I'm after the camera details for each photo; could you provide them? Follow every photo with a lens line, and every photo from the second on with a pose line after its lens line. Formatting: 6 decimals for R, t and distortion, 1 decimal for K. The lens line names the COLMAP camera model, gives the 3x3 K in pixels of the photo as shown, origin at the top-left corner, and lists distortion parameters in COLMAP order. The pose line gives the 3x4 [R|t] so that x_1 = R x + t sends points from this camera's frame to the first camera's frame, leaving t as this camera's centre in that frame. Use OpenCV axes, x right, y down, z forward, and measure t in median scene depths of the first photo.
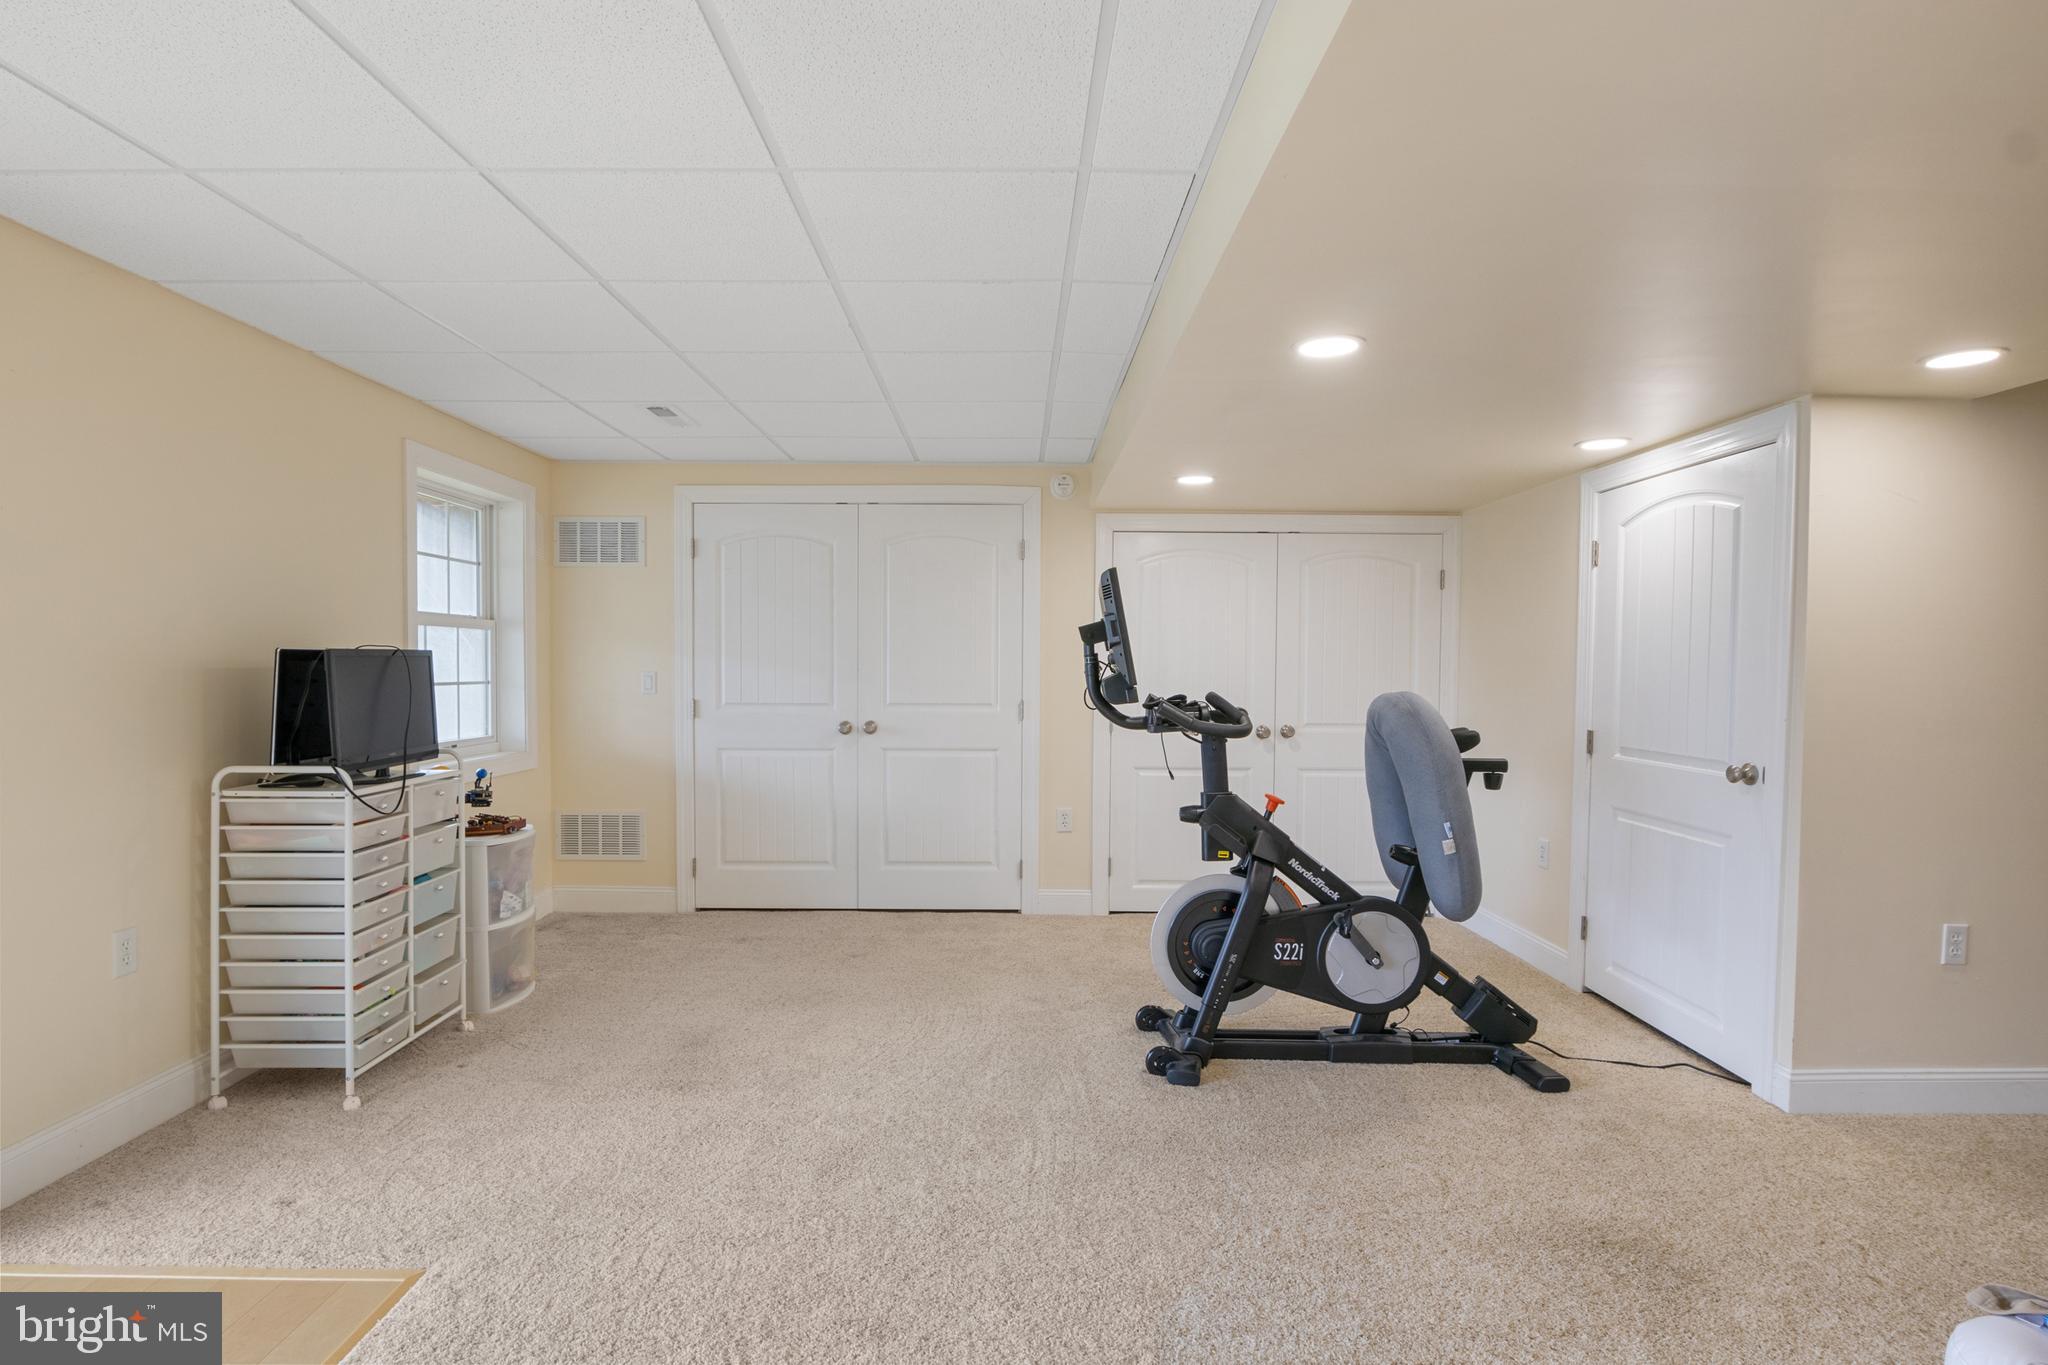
lens RADIAL K [[1037.2, 0, 1026.6], [0, 1037.2, 692.4], [0, 0, 1]] dist [-0.015274, 0.004528]
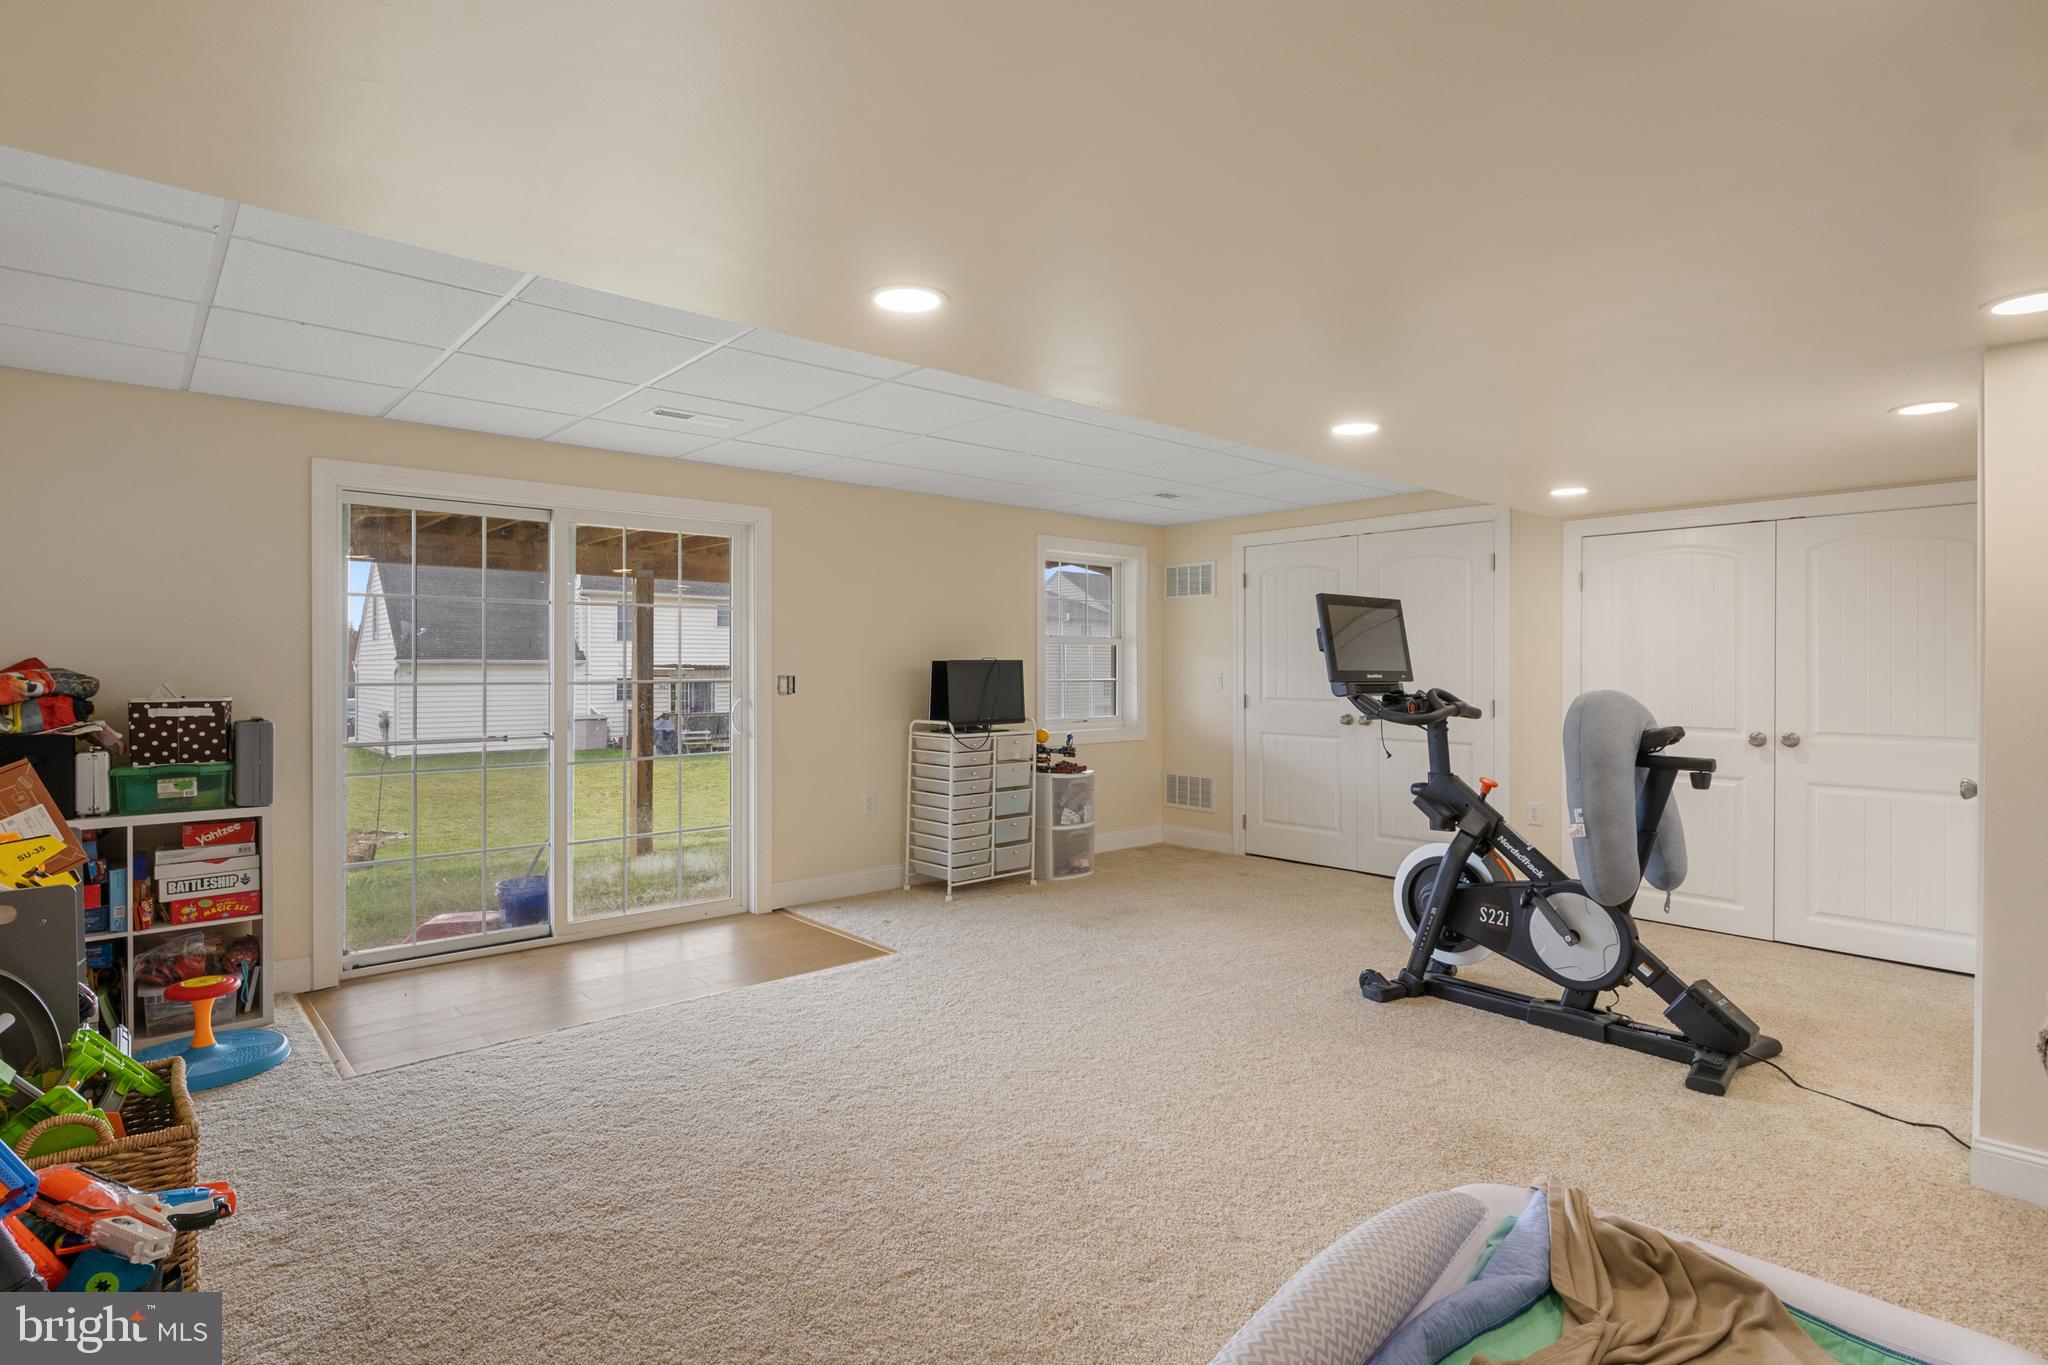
lens RADIAL K [[1037.2, 0, 988.9], [0, 1037.2, 668.8], [0, 0, 1]] dist [-0.015274, 0.004528]
pose [[0.641075, -0.004395, -0.767466, 0.764989], [-0.017382, 0.999644, -0.020244, 0.010263], [0.767281, 0.026318, 0.640770, -0.160925]]
